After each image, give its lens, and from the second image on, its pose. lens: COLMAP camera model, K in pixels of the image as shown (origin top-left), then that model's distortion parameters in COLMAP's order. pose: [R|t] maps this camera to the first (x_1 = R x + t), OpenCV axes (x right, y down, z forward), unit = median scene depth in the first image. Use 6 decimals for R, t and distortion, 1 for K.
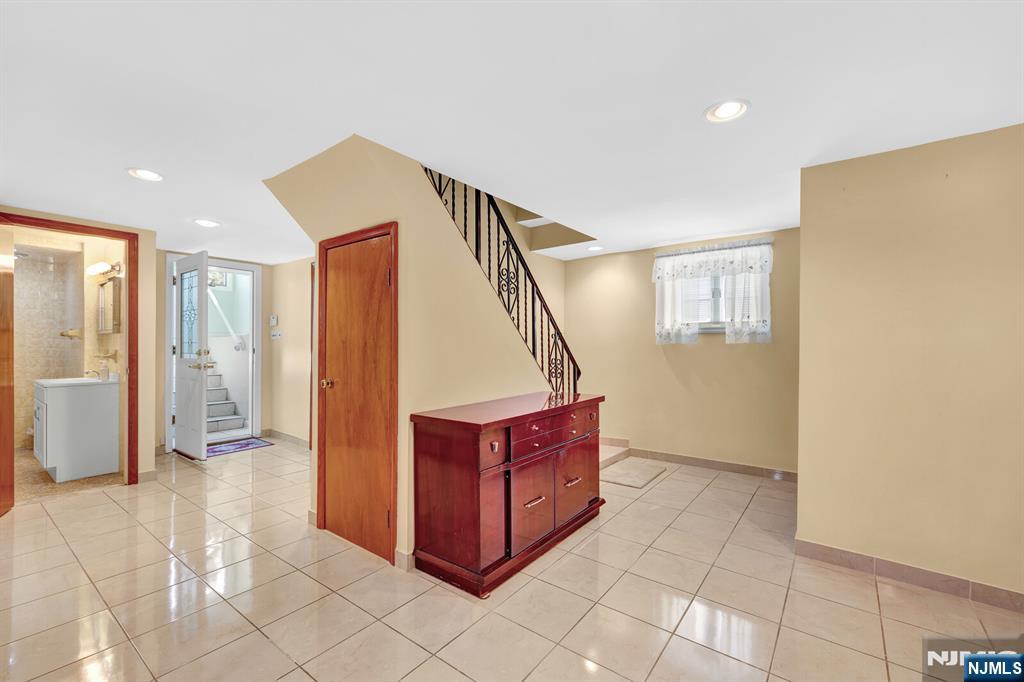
lens RADIAL K [[436.3, 0, 507.7], [0, 436.3, 342.7], [0, 0, 1]] dist [0.001165, -0.000016]
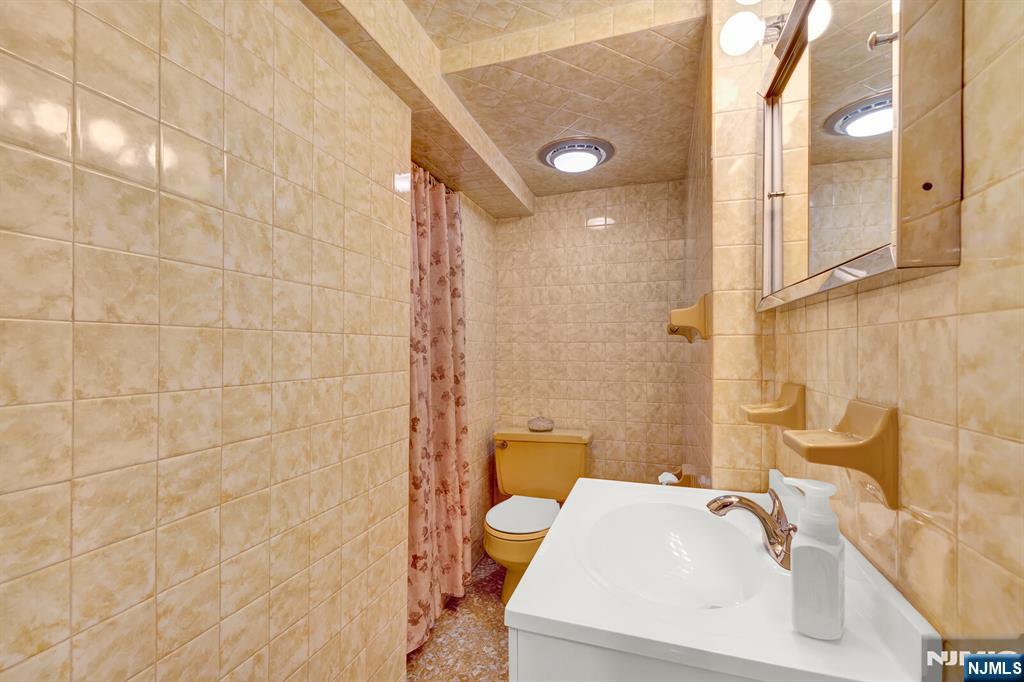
lens RADIAL K [[436.3, 0, 508.8], [0, 436.3, 348.4], [0, 0, 1]] dist [0.001165, -0.000016]
pose [[0.329751, -0.003146, -0.944063, -0.669669], [0.001194, 0.999995, -0.002916, -0.001422], [0.944067, -0.000166, 0.329753, 0.701764]]
